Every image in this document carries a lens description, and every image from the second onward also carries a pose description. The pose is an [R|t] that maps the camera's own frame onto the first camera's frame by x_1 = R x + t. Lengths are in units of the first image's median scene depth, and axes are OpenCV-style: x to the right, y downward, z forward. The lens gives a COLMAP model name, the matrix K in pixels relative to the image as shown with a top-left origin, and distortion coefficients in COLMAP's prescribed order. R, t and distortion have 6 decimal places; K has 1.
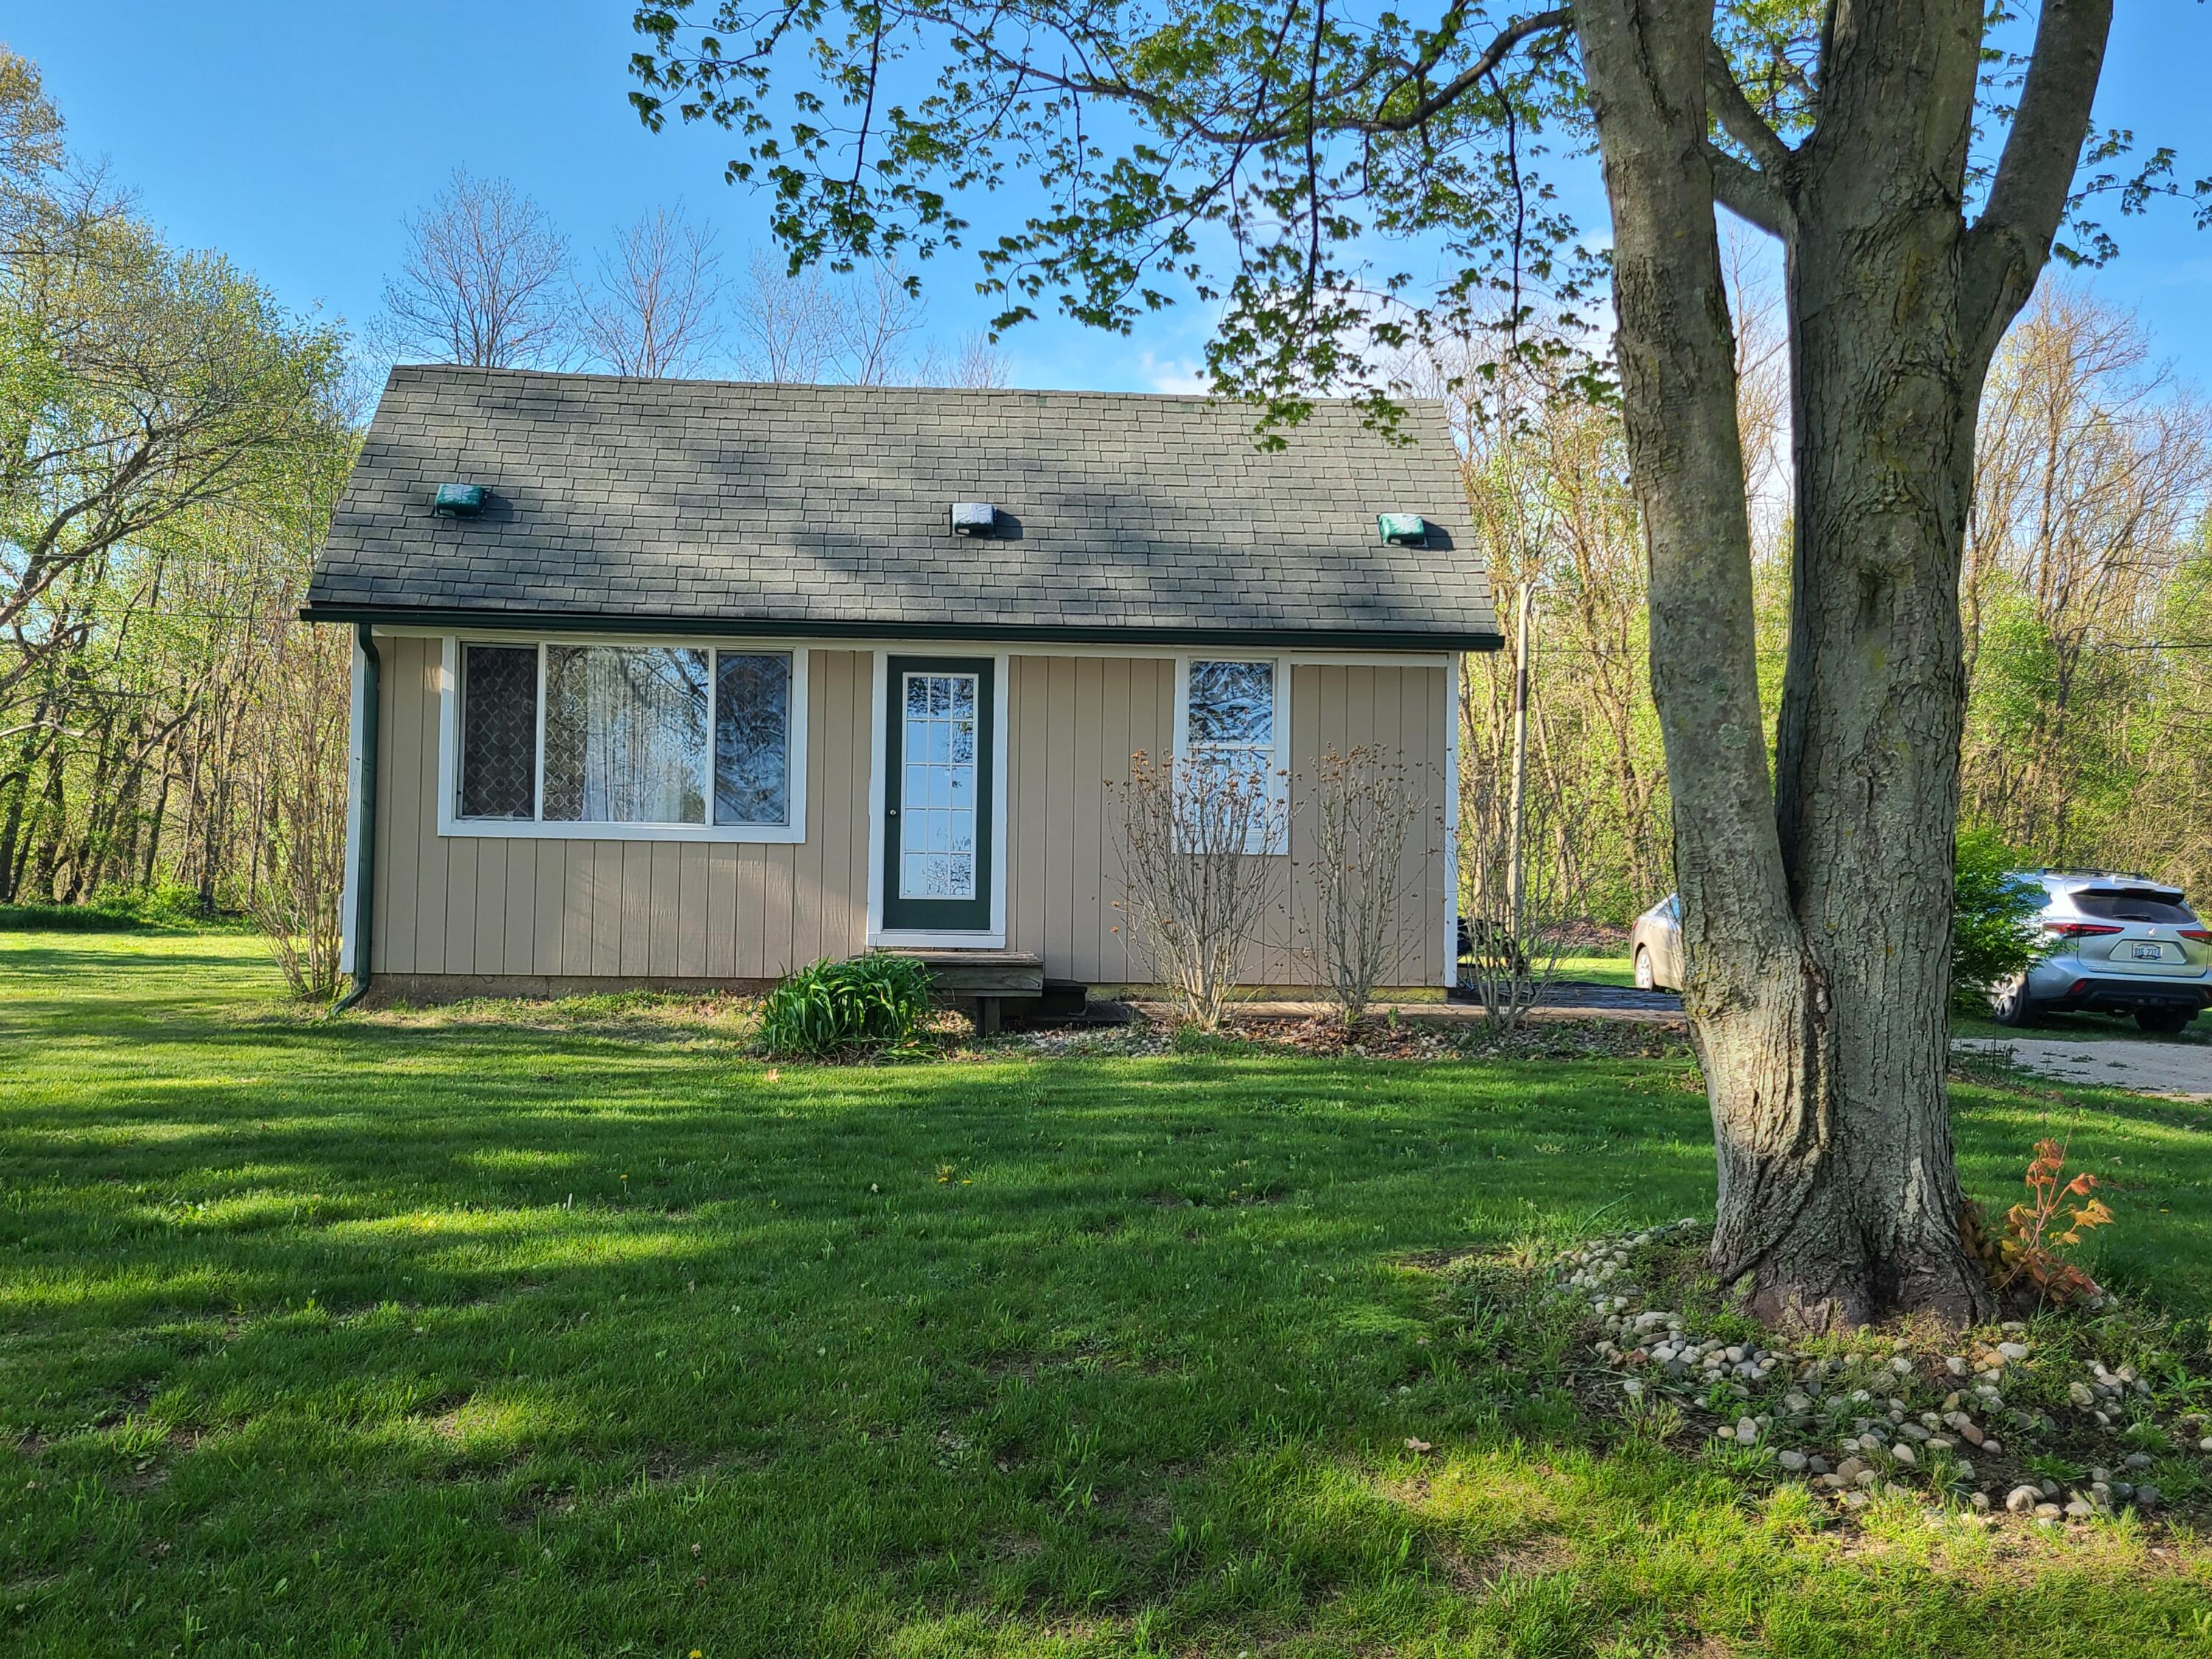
lens RADIAL K [[1661.6, 0, 1115.0], [0, 1661.6, 834.9], [0, 0, 1]] dist [0.065431, -0.048662]
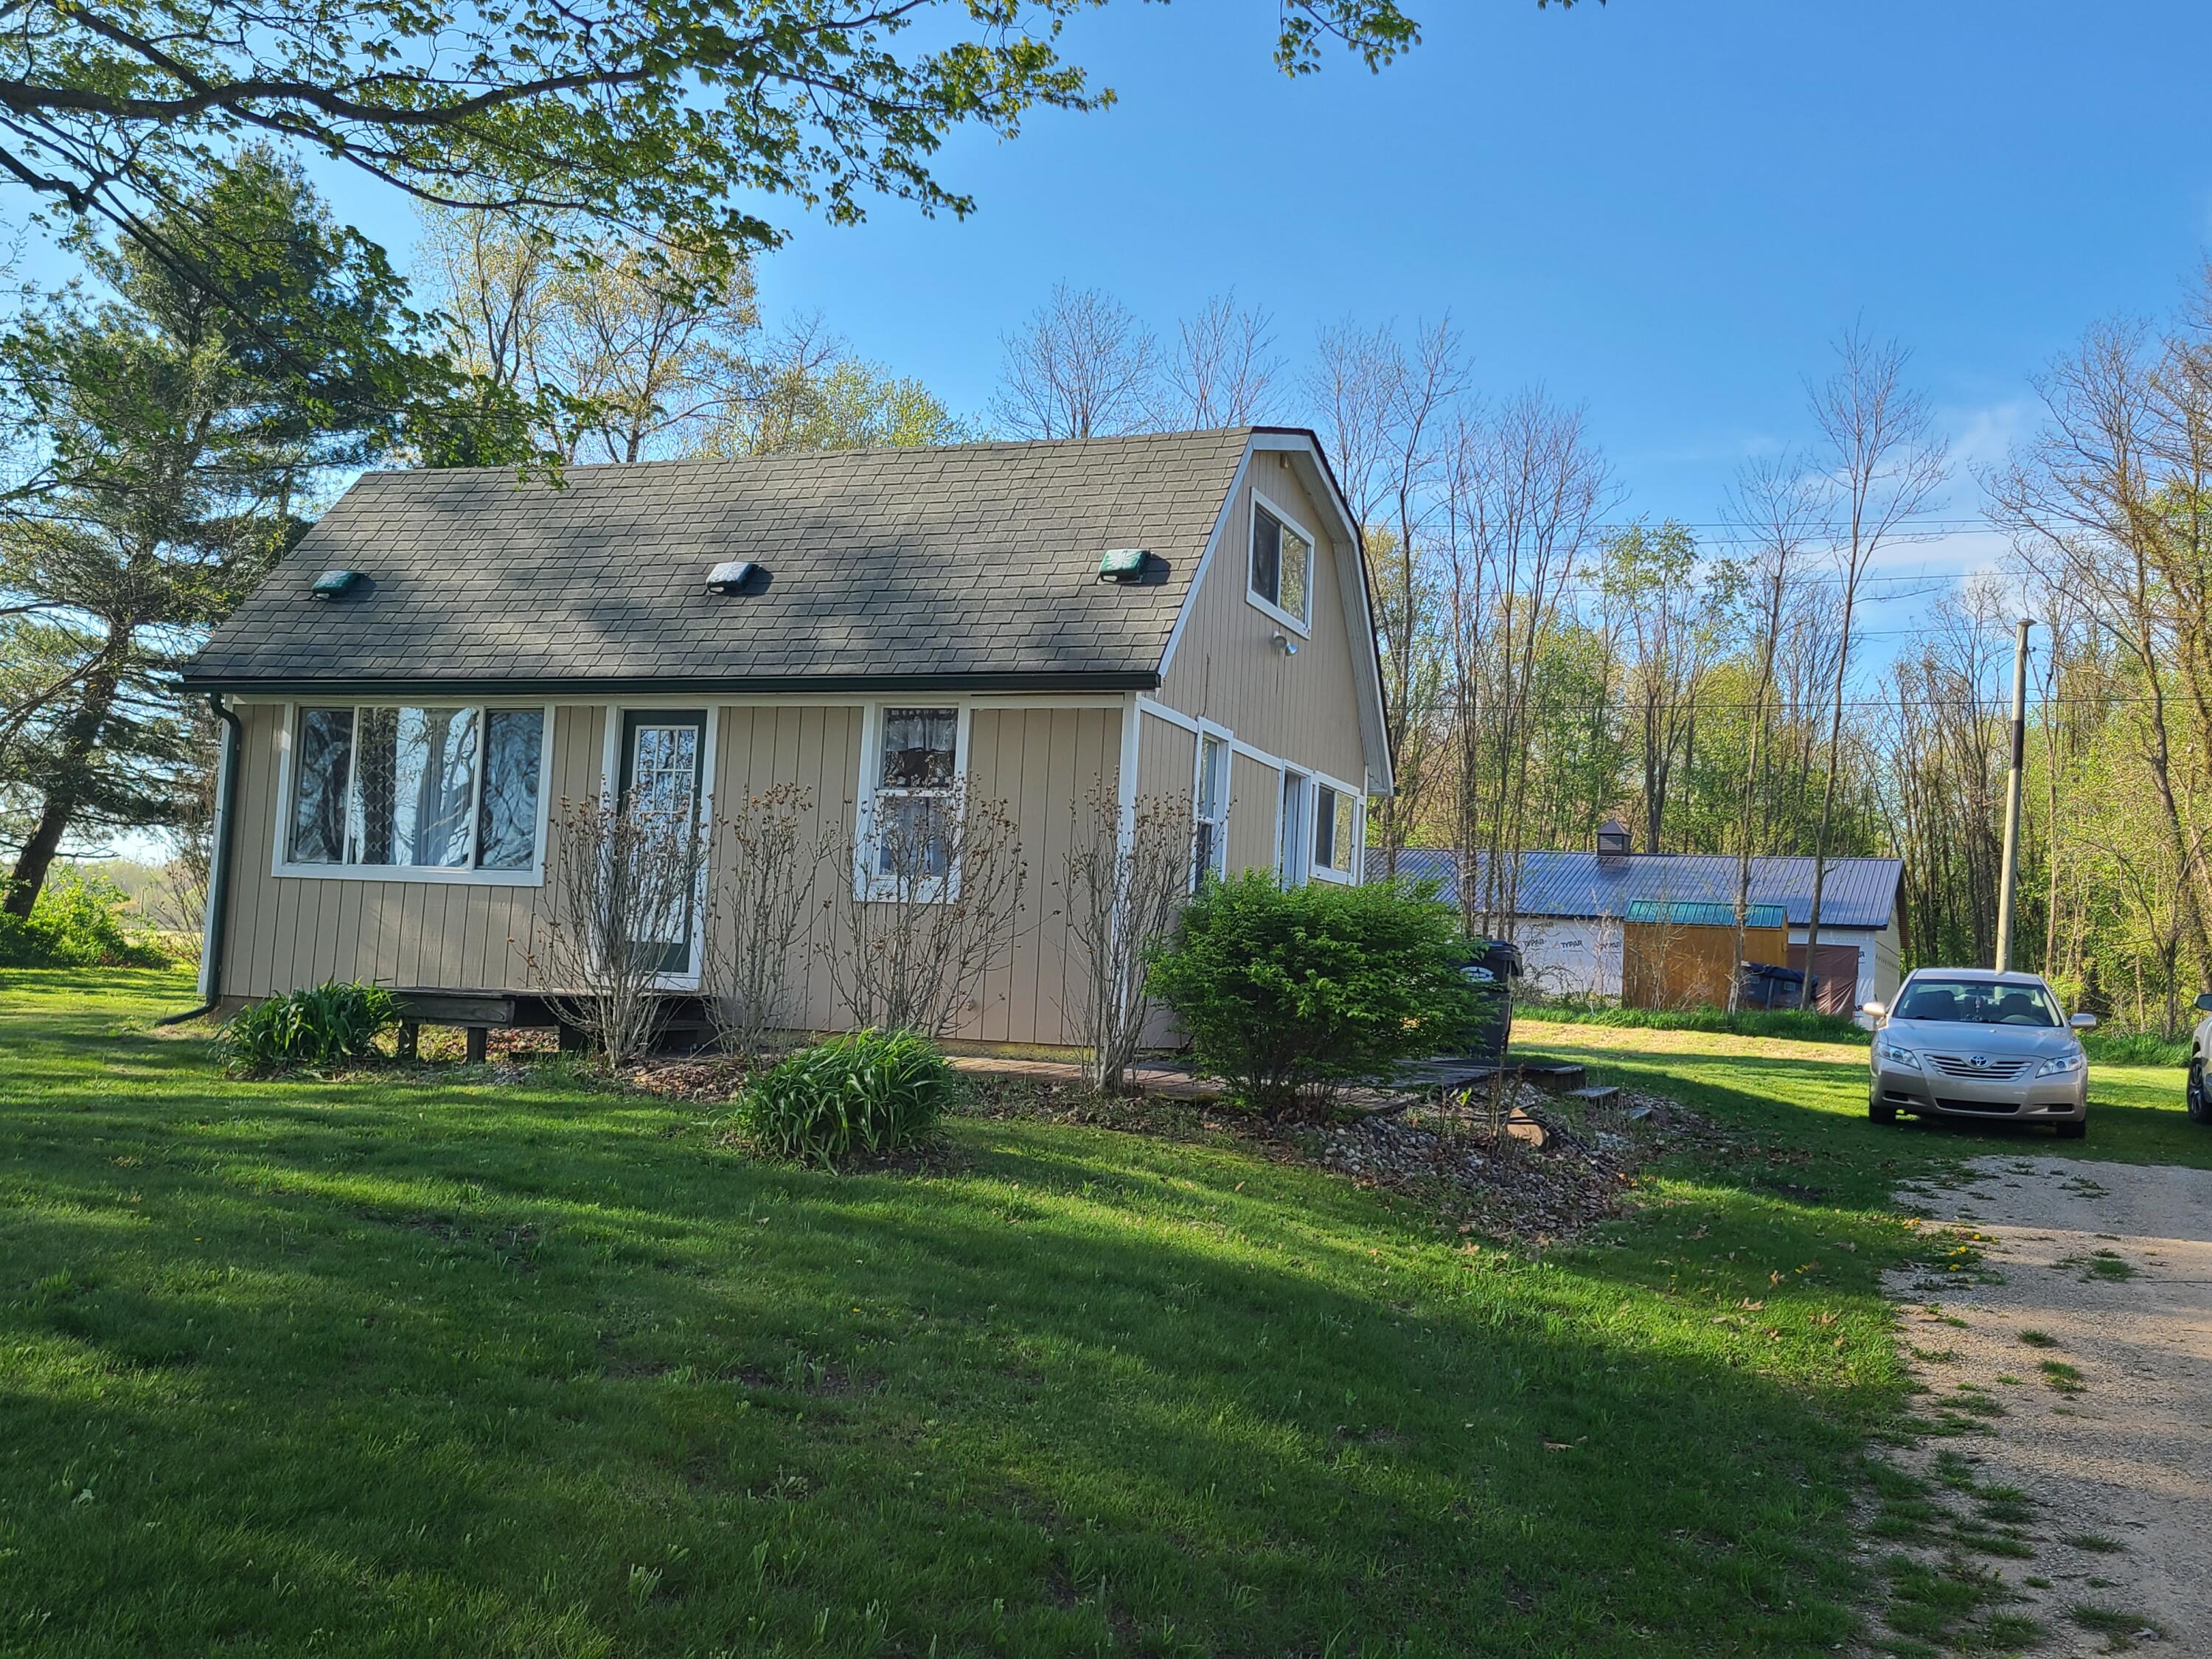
lens RADIAL K [[1661.6, 0, 1128.8], [0, 1661.6, 836.1], [0, 0, 1]] dist [0.065431, -0.048662]
pose [[0.930048, 0.001590, -0.367434, 0.557241], [-0.015448, 0.999276, -0.034776, 0.005071], [0.367113, 0.038020, 0.929399, 0.129118]]
